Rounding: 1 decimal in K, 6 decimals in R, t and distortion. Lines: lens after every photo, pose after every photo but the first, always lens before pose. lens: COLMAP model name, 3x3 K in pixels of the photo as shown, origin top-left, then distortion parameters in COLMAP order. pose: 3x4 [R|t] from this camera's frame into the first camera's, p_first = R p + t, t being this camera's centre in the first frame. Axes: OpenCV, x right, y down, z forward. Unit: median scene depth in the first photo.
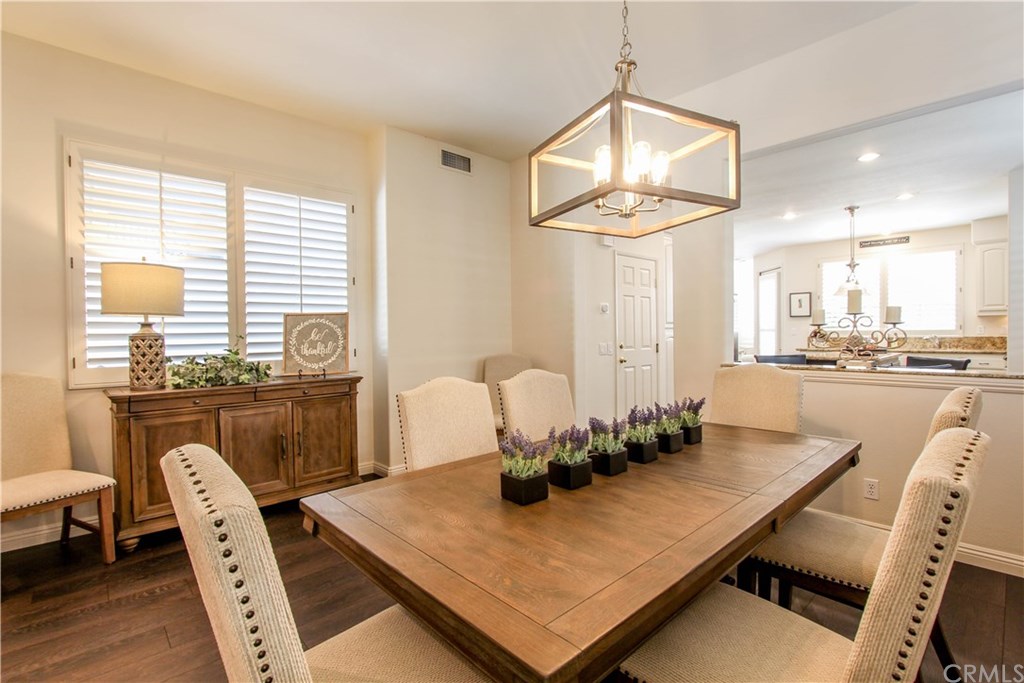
lens RADIAL K [[479.2, 0, 507.7], [0, 479.2, 342.5], [0, 0, 1]] dist [-0.019619, 0.001398]
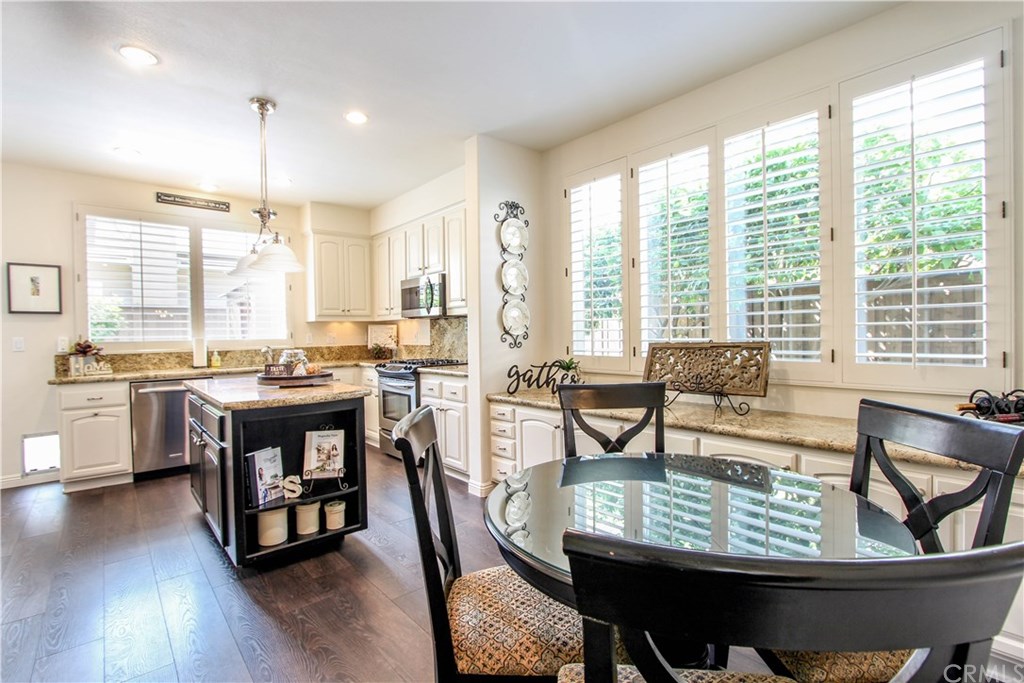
lens RADIAL K [[473.8, 0, 511.3], [0, 473.8, 340.8], [0, 0, 1]] dist [-0.018857, 0.000999]
pose [[0.034437, -0.004951, 0.999395, 0.193116], [0.033104, 0.999445, 0.003810, -0.014858], [-0.998858, 0.032953, 0.034582, 0.616444]]
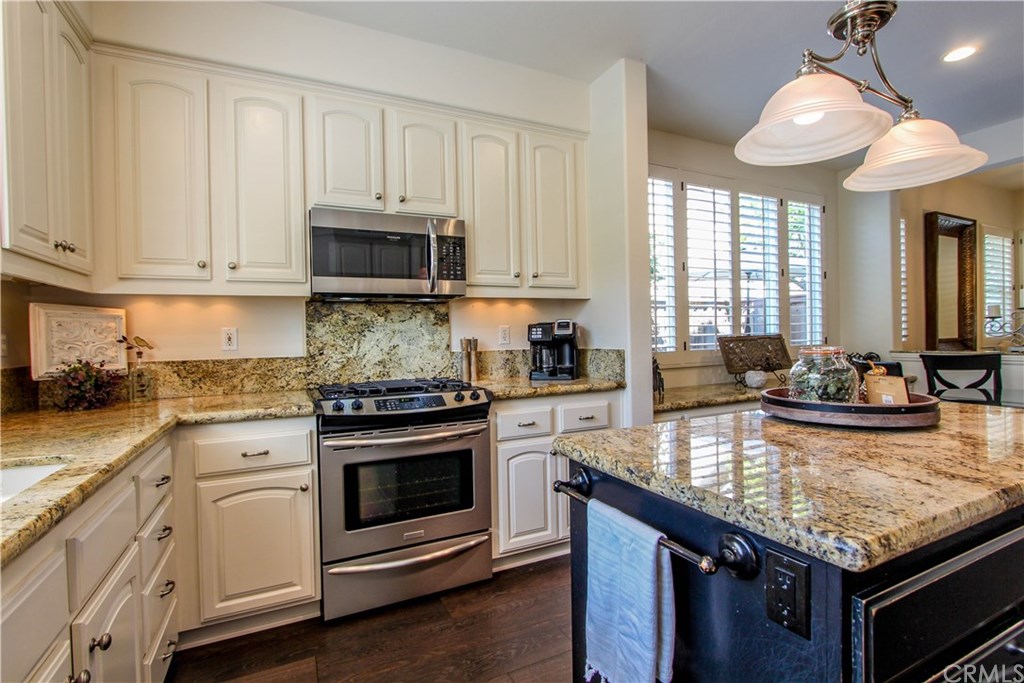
lens RADIAL K [[479.2, 0, 511.1], [0, 479.2, 339.1], [0, 0, 1]] dist [-0.019619, 0.001398]
pose [[-0.956290, 0.029155, 0.290963, 0.713776], [0.036690, 0.999117, 0.020472, -0.024008], [-0.290110, 0.030252, -0.956515, 1.087355]]
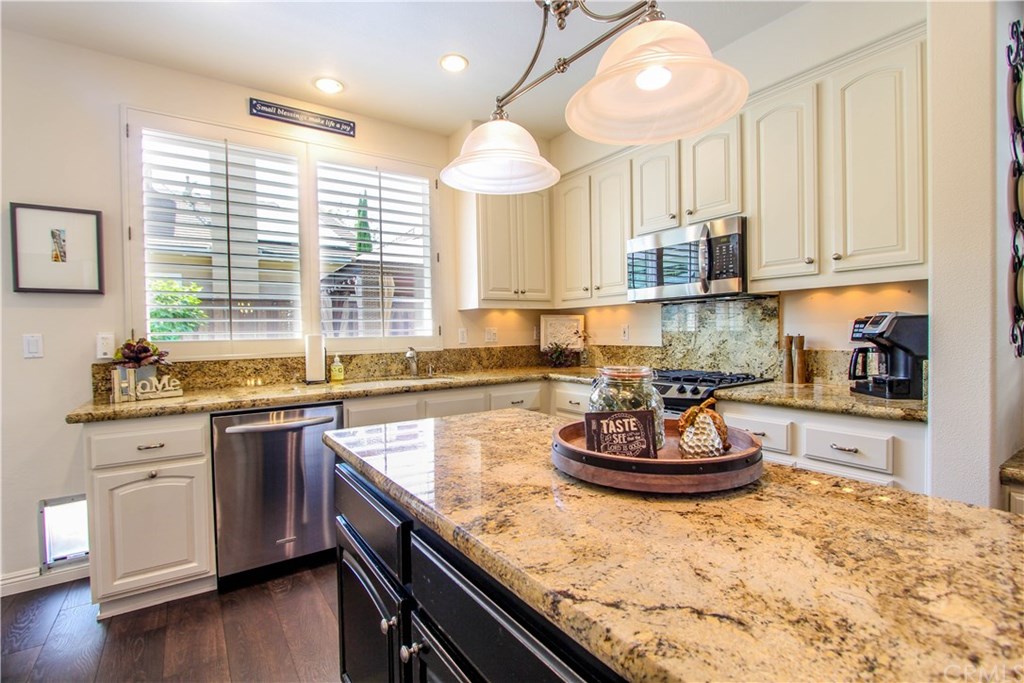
lens RADIAL K [[473.8, 0, 509.8], [0, 473.8, 339.7], [0, 0, 1]] dist [-0.018857, 0.000999]
pose [[0.149535, -0.008192, 0.988722, 0.471422], [0.033832, 0.999423, 0.003164, -0.022446], [-0.988177, 0.032978, 0.149726, 0.860219]]
